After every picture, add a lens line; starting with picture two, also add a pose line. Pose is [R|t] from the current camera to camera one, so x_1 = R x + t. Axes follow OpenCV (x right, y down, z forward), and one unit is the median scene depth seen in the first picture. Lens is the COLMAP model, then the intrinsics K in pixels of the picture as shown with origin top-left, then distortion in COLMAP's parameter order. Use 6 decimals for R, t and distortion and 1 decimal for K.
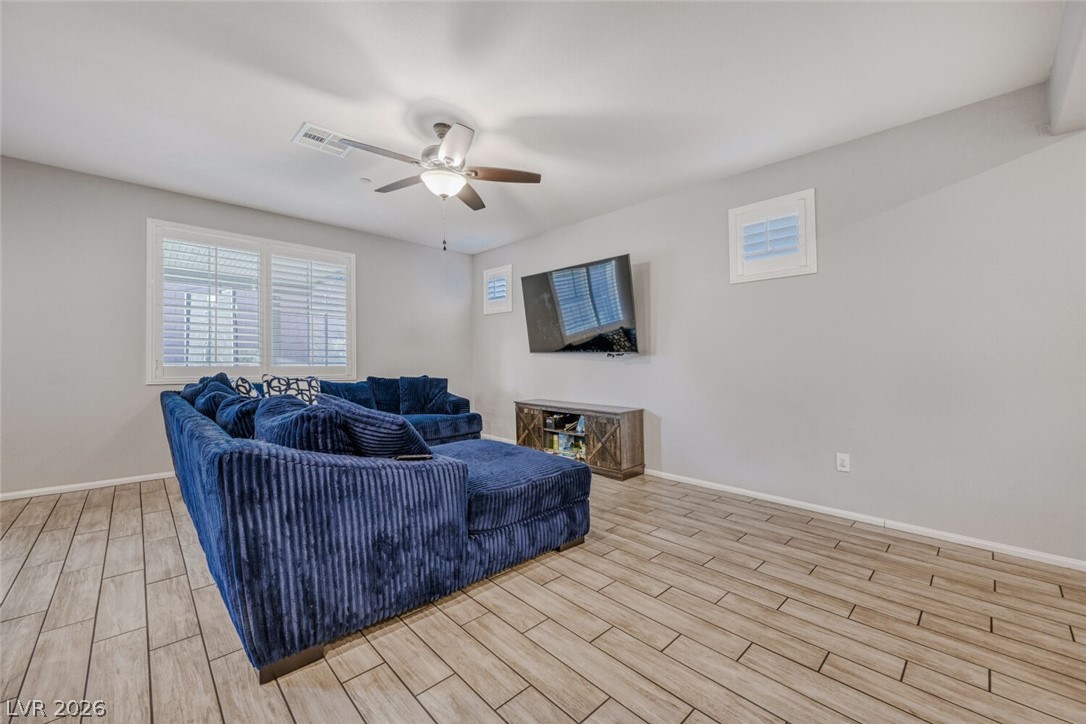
lens RADIAL K [[420.7, 0, 548.9], [0, 420.7, 361.2], [0, 0, 1]] dist [-0.001450, -0.000047]
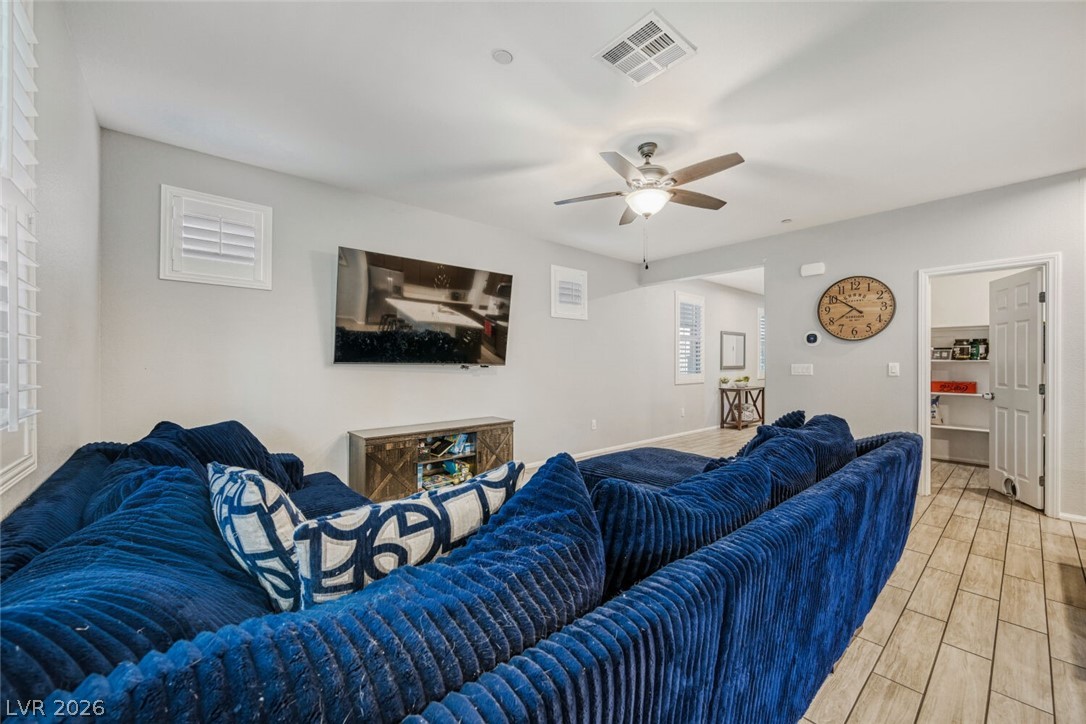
lens RADIAL K [[420.7, 0, 548.9], [0, 420.7, 361.2], [0, 0, 1]] dist [-0.001450, -0.000047]
pose [[0.058896, -0.002866, 0.998260, -1.103965], [0.000067, 0.999996, 0.002867, -0.041754], [-0.998264, -0.000102, 0.058896, 1.026901]]
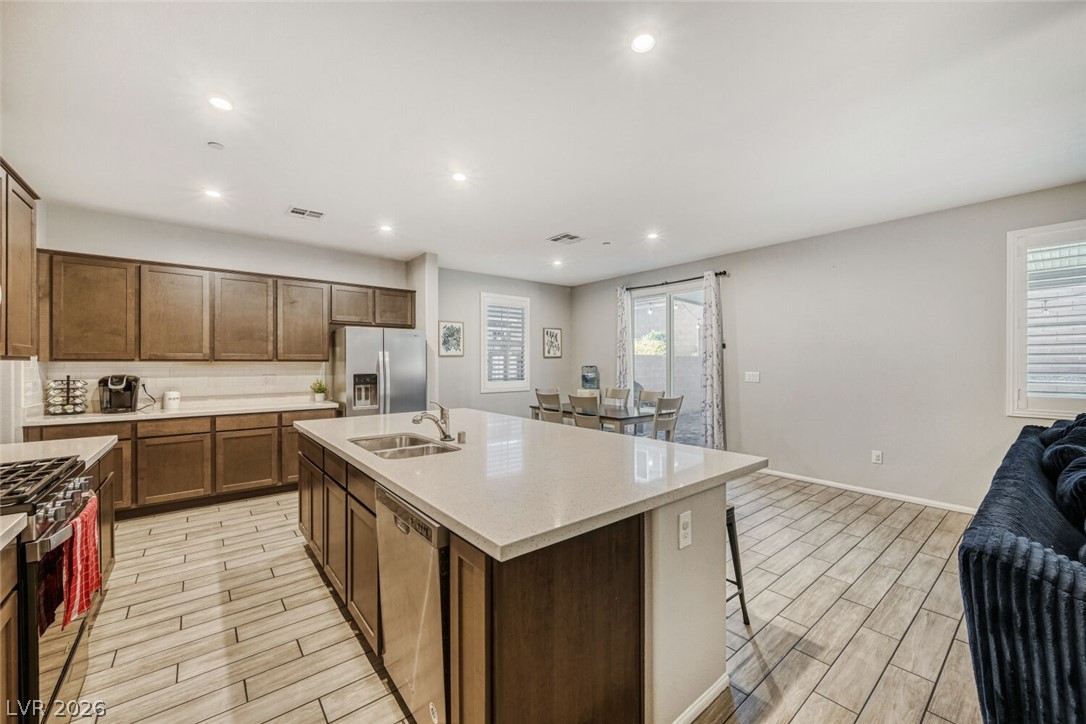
lens RADIAL K [[423.7, 0, 547.0], [0, 423.7, 362.3], [0, 0, 1]] dist [-0.002686, 0.000355]
pose [[-0.092454, -0.007735, -0.995687, 0.071144], [0.004030, 0.999959, -0.008143, -0.068208], [0.995709, -0.004766, -0.092419, 0.093907]]
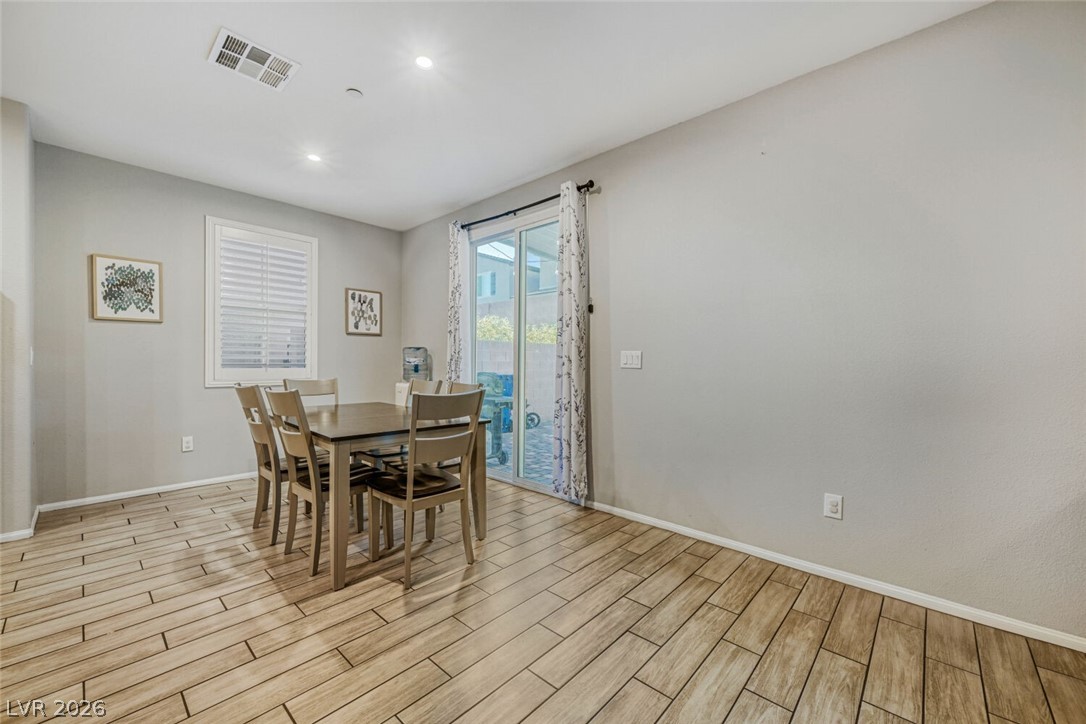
lens RADIAL K [[427.8, 0, 547.0], [0, 427.8, 362.5], [0, 0, 1]] dist [-0.012875, -0.000004]
pose [[0.054281, -0.004791, -0.998514, -0.649815], [-0.006013, 0.999969, -0.005125, -0.009941], [0.998508, 0.006283, 0.054250, 0.477820]]
